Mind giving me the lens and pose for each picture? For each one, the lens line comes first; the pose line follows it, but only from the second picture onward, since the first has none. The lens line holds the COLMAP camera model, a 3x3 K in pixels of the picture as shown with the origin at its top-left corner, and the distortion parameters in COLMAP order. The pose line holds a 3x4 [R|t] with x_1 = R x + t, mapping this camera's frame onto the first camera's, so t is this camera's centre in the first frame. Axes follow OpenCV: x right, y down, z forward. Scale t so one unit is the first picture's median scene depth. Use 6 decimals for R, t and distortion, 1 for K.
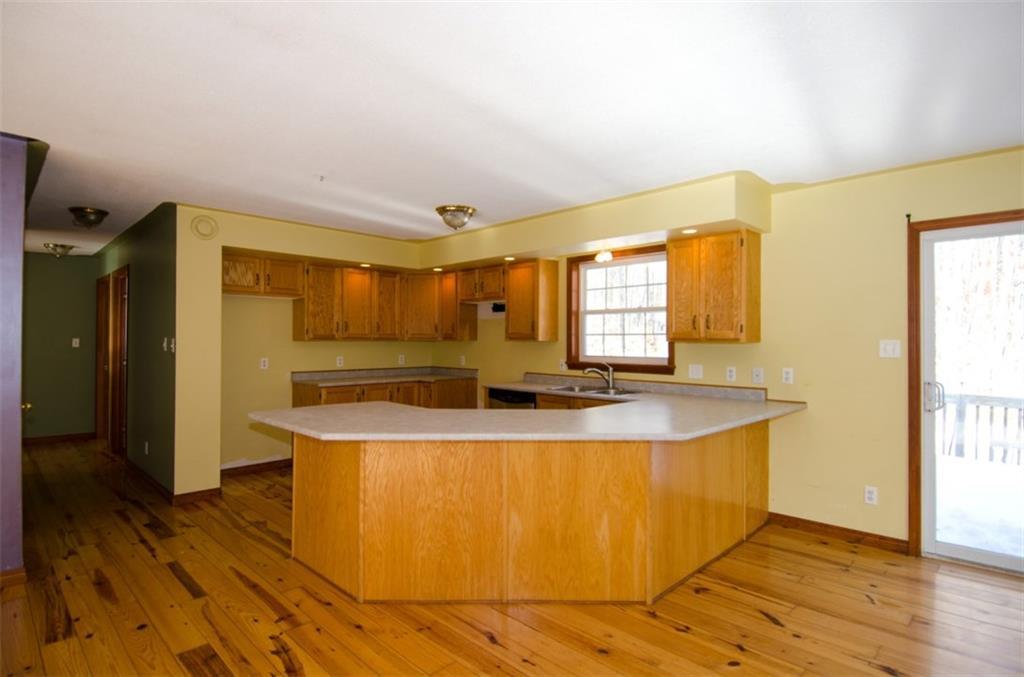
lens RADIAL K [[529.9, 0, 509.5], [0, 529.9, 335.4], [0, 0, 1]] dist [0.042103, -0.043876]
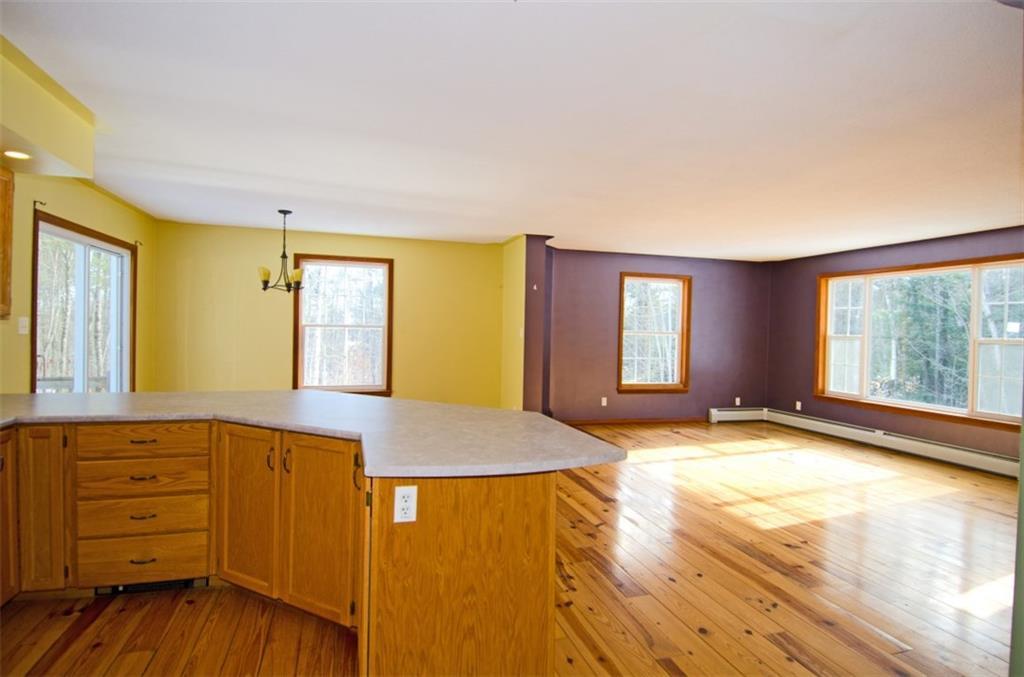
lens RADIAL K [[535.5, 0, 508.1], [0, 535.5, 335.6], [0, 0, 1]] dist [0.045582, -0.047102]
pose [[-0.878574, -0.027605, 0.476807, -0.435556], [-0.027929, 0.999589, 0.006410, 0.007799], [-0.476789, -0.007685, -0.878984, 1.062986]]
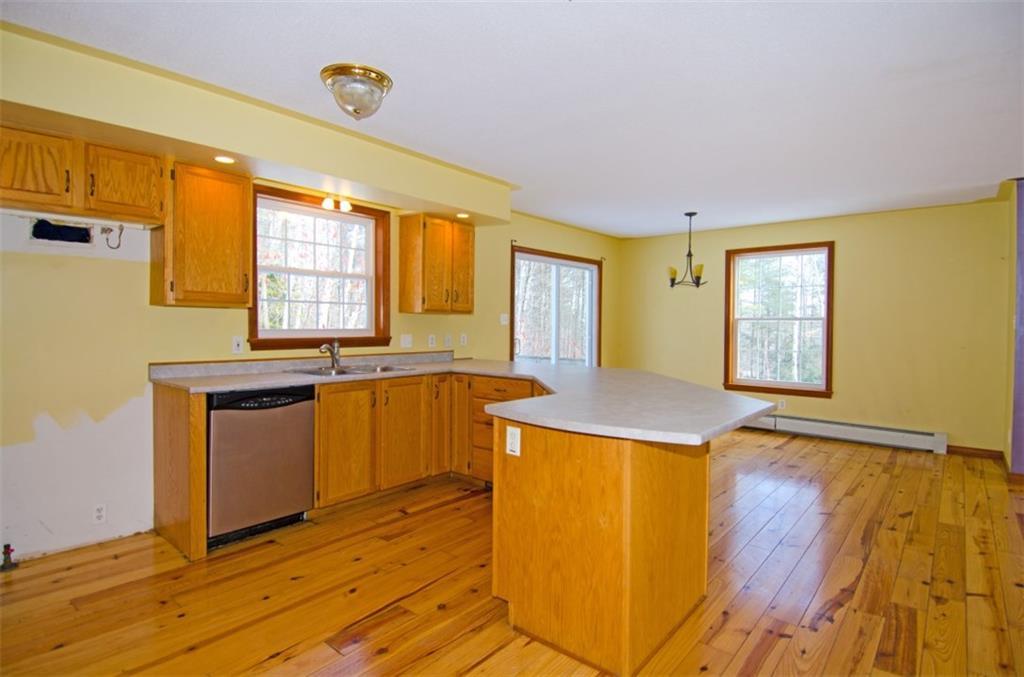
lens RADIAL K [[529.9, 0, 509.5], [0, 529.9, 335.4], [0, 0, 1]] dist [0.042103, -0.043876]
pose [[-0.087386, -0.025915, 0.995837, -0.658219], [-0.019072, 0.999522, 0.024338, 0.024730], [-0.995992, -0.016866, -0.087838, 0.817467]]
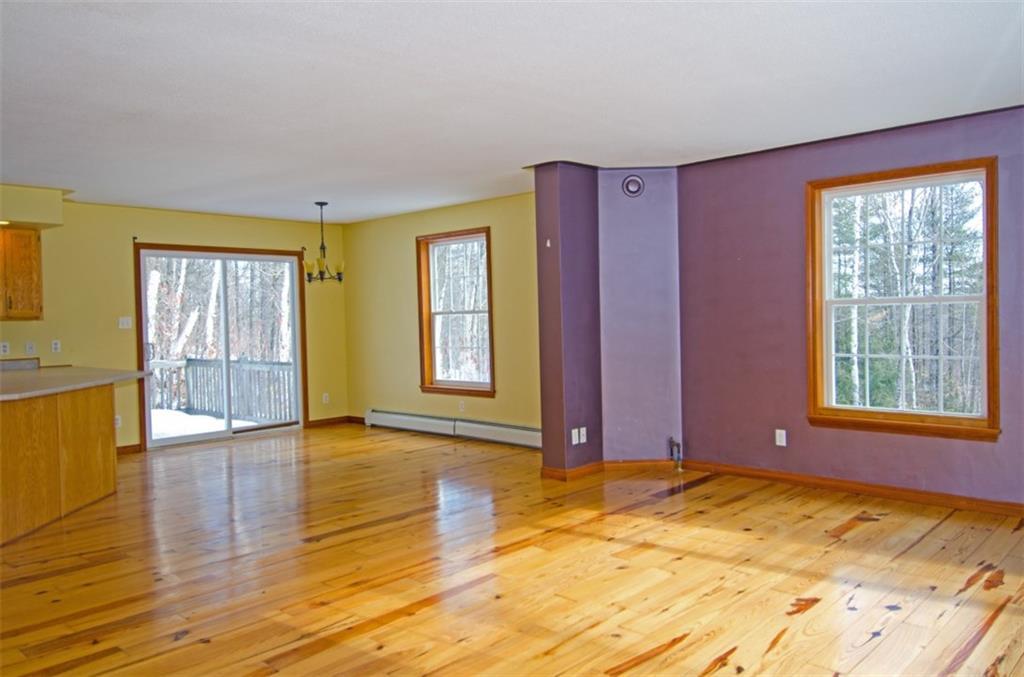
lens RADIAL K [[756.8, 0, 512.0], [0, 756.8, 338.5], [0, 0, 1]] dist [0.063716, -0.079571]
pose [[-0.029795, -0.030010, 0.999105, -1.090845], [0.011768, 0.999469, 0.030372, 0.011744], [-0.999487, 0.012663, -0.029426, -0.025955]]
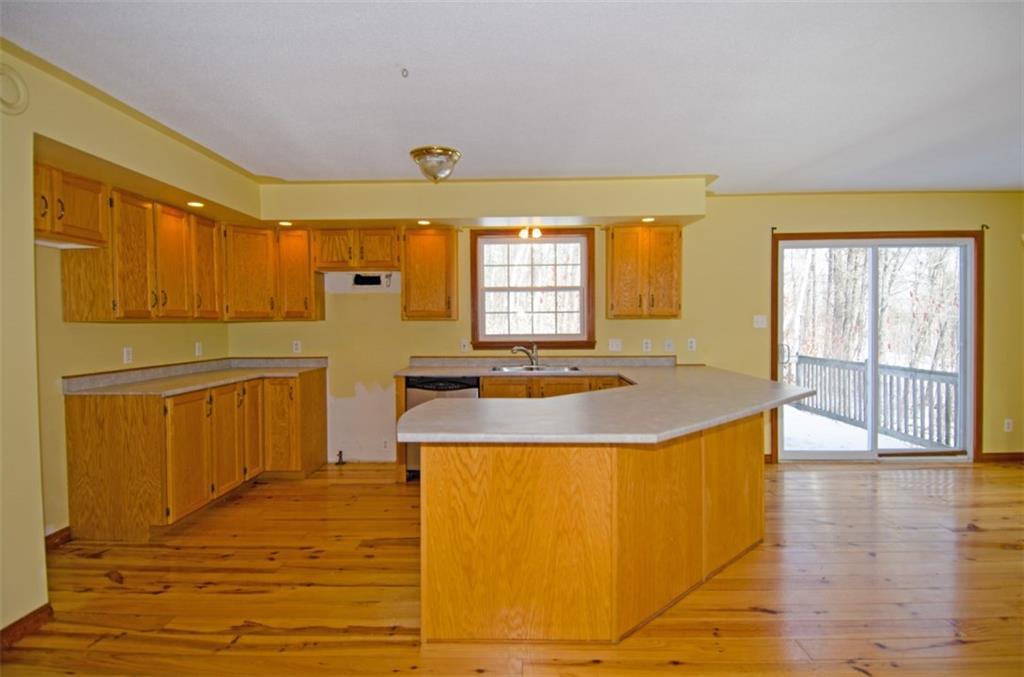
lens RADIAL K [[529.9, 0, 509.5], [0, 529.9, 335.4], [0, 0, 1]] dist [0.042103, -0.043876]
pose [[0.727474, -0.024895, 0.685683, -0.534858], [0.003635, 0.999467, 0.032432, 0.009459], [-0.686125, -0.021101, 0.727177, 0.311180]]
